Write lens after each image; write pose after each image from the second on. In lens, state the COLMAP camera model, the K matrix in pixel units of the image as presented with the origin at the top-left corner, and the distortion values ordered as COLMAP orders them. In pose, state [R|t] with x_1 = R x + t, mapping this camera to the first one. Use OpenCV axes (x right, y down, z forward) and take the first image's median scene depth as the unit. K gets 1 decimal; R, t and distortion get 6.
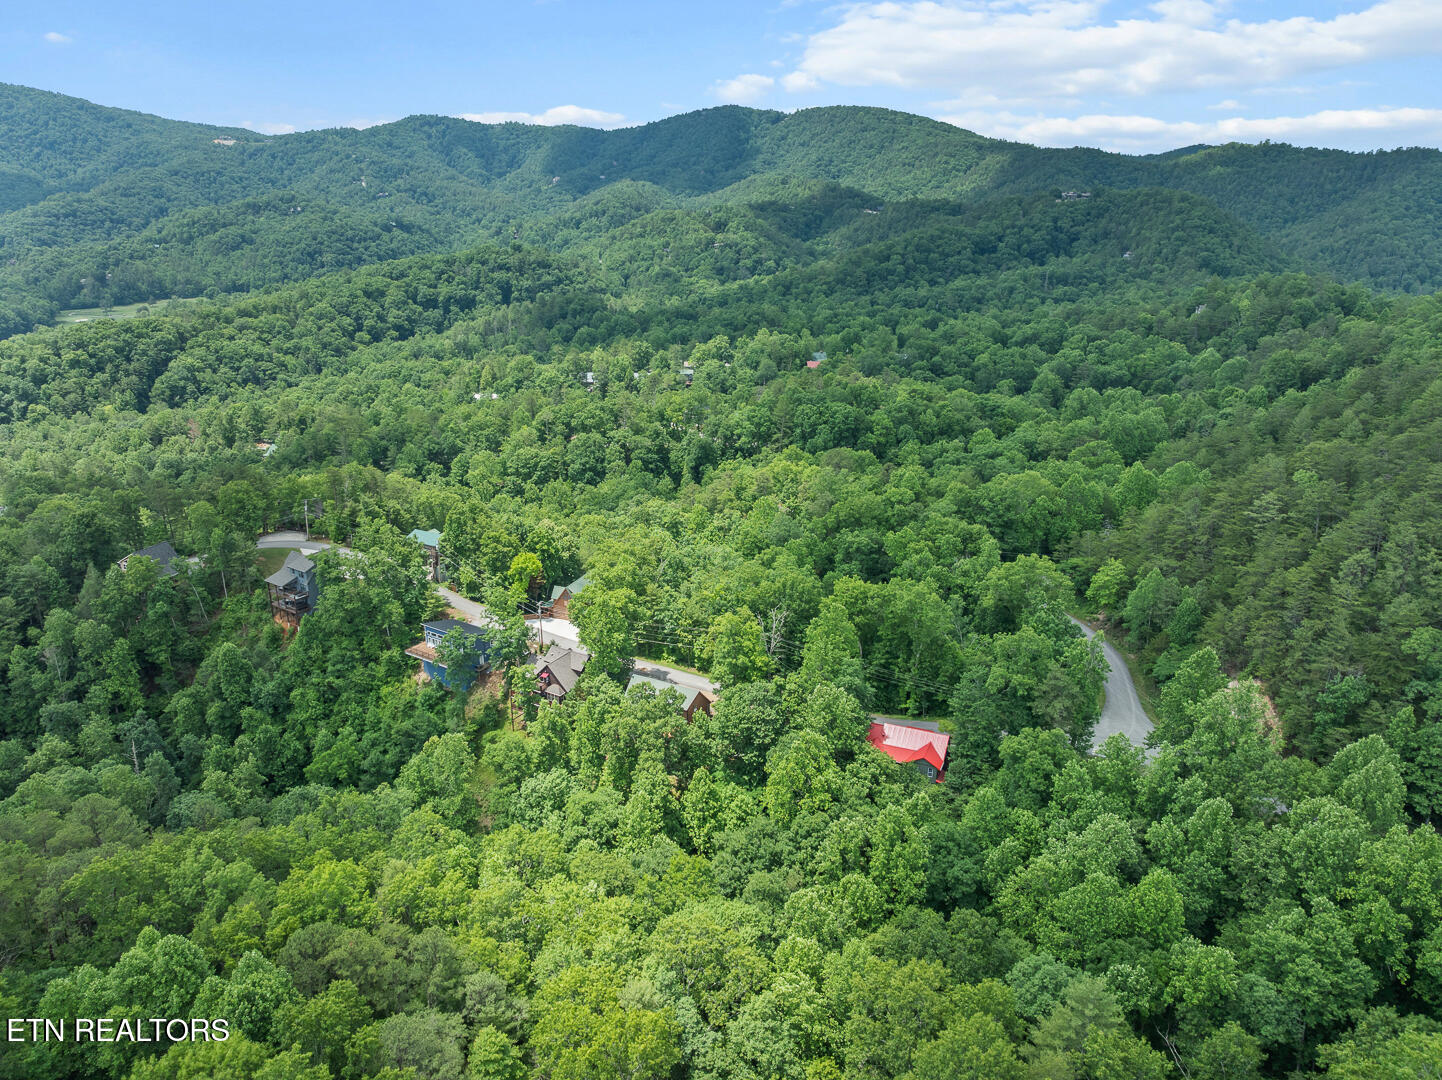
lens RADIAL K [[1016.4, 0, 725.8], [0, 1016.4, 538.9], [0, 0, 1]] dist [-0.041324, 0.008343]
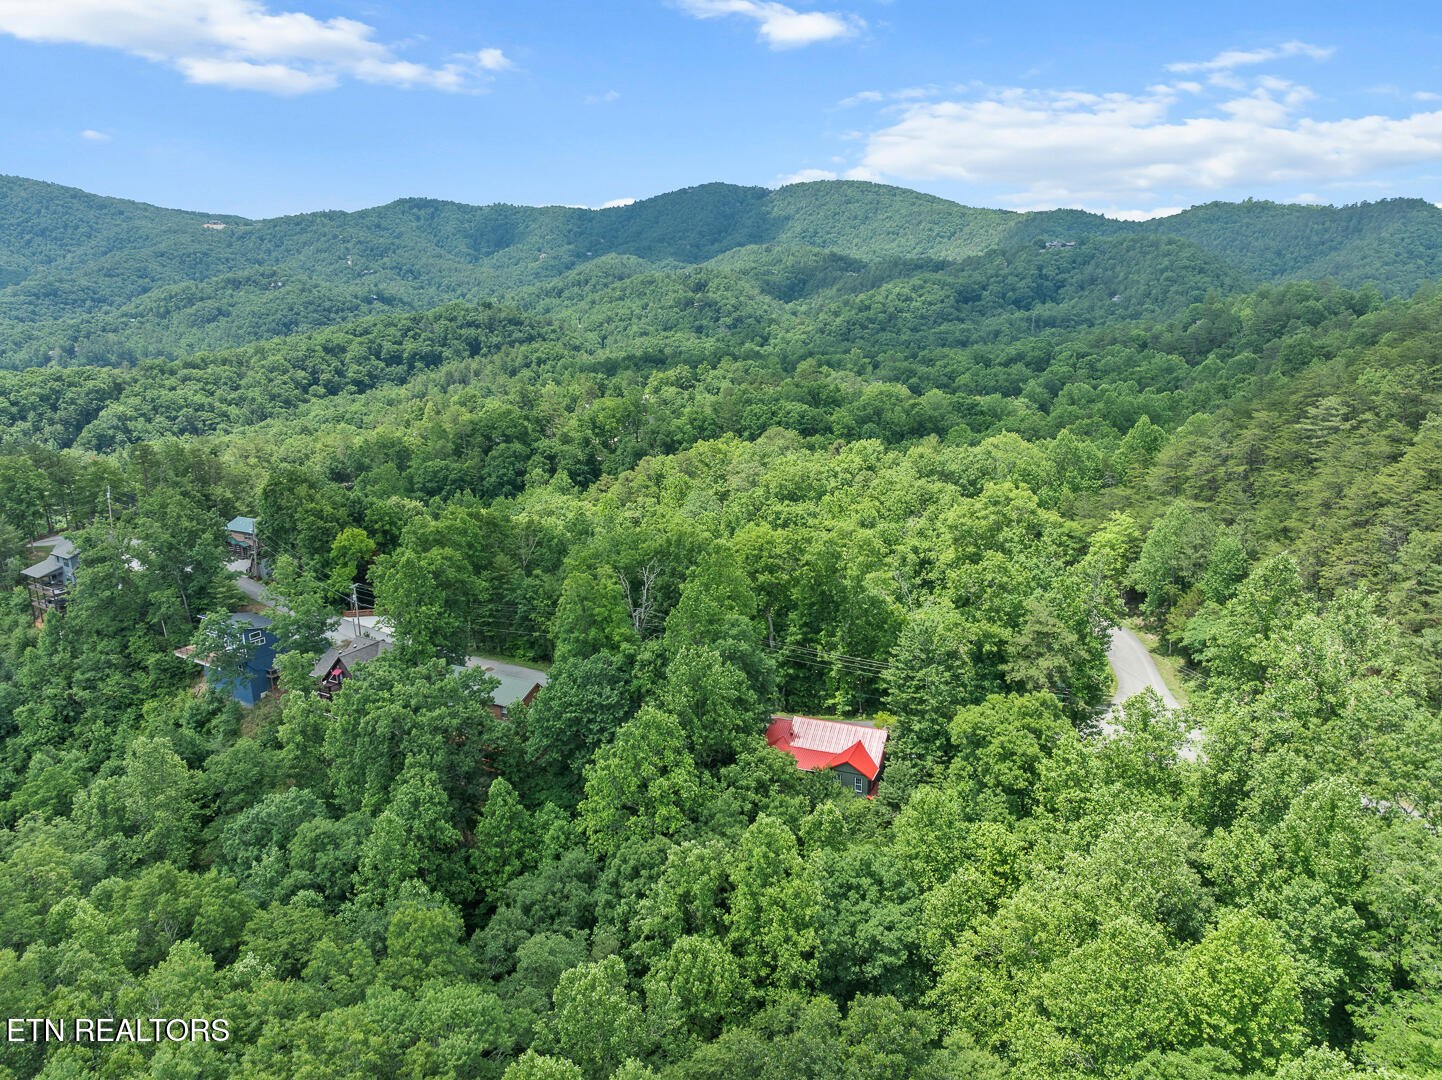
lens RADIAL K [[1016.4, 0, 725.8], [0, 1016.4, 538.9], [0, 0, 1]] dist [-0.041324, 0.008343]
pose [[0.999829, -0.018464, 0.001114, 0.036417], [0.018494, 0.996621, -0.080028, 0.037825], [0.000368, 0.080034, 0.996792, 0.101604]]
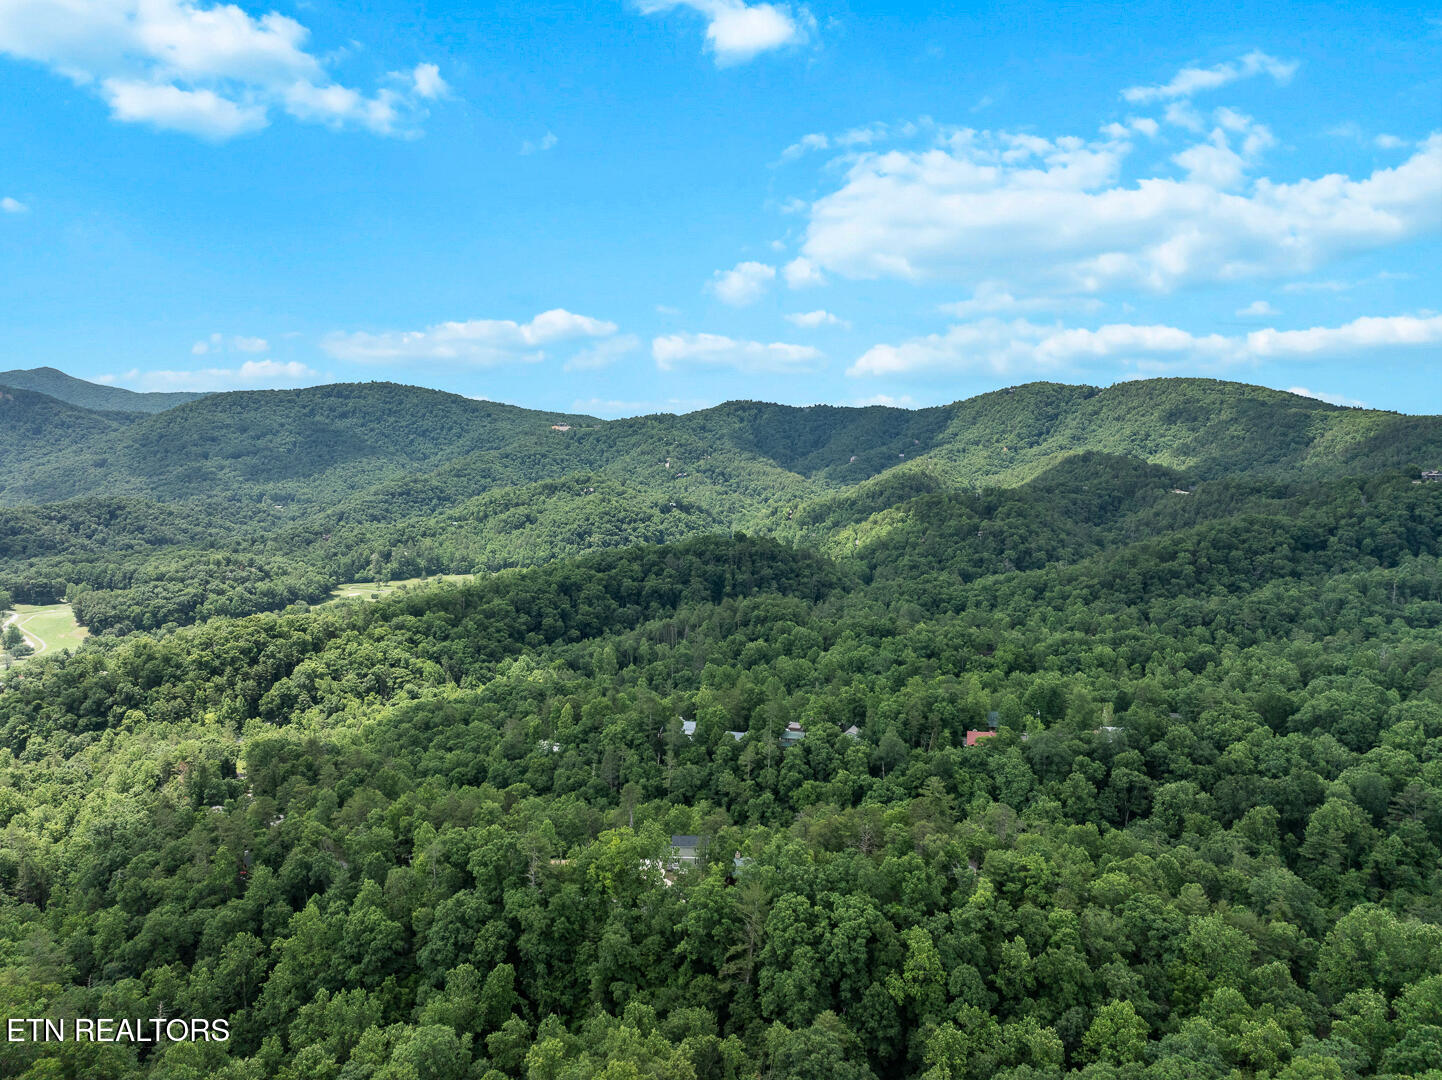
lens RADIAL K [[1016.4, 0, 725.8], [0, 1016.4, 538.9], [0, 0, 1]] dist [-0.041324, 0.008343]
pose [[0.947602, 0.008992, -0.319328, 0.159293], [-0.089998, 0.966630, -0.239847, -0.134618], [0.306515, 0.256019, 0.916789, 0.311515]]
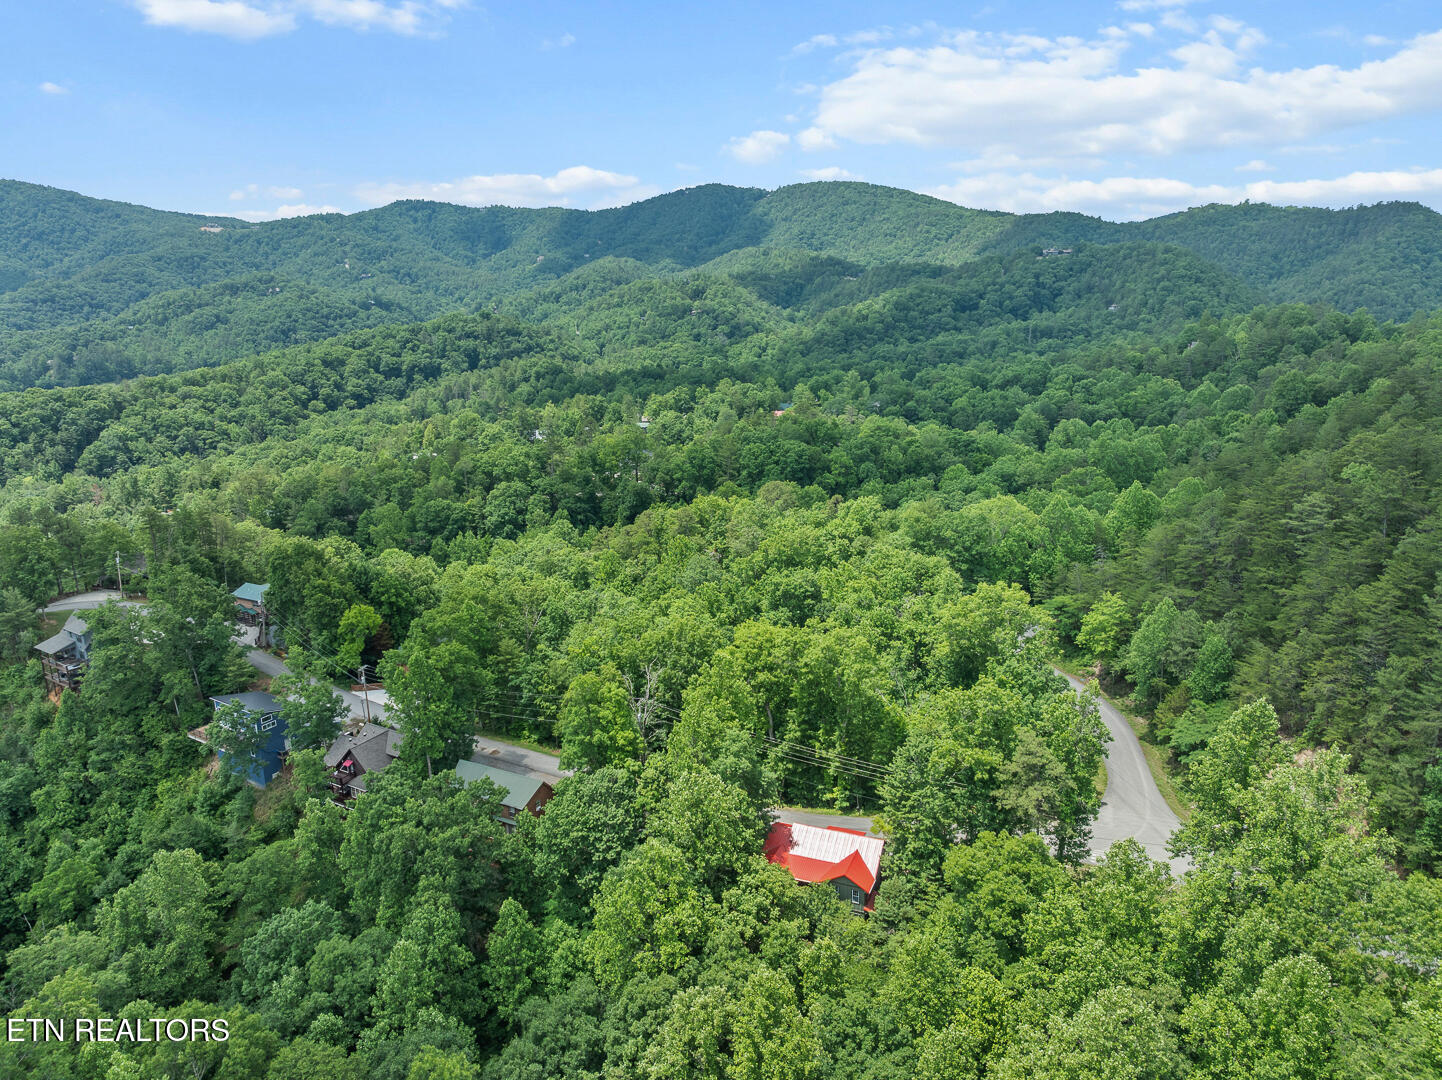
lens RADIAL K [[1016.4, 0, 725.8], [0, 1016.4, 538.9], [0, 0, 1]] dist [-0.041324, 0.008343]
pose [[0.999745, -0.022449, 0.002478, 0.036498], [0.022573, 0.996830, -0.076290, 0.012399], [-0.000758, 0.076327, 0.997083, 0.092830]]
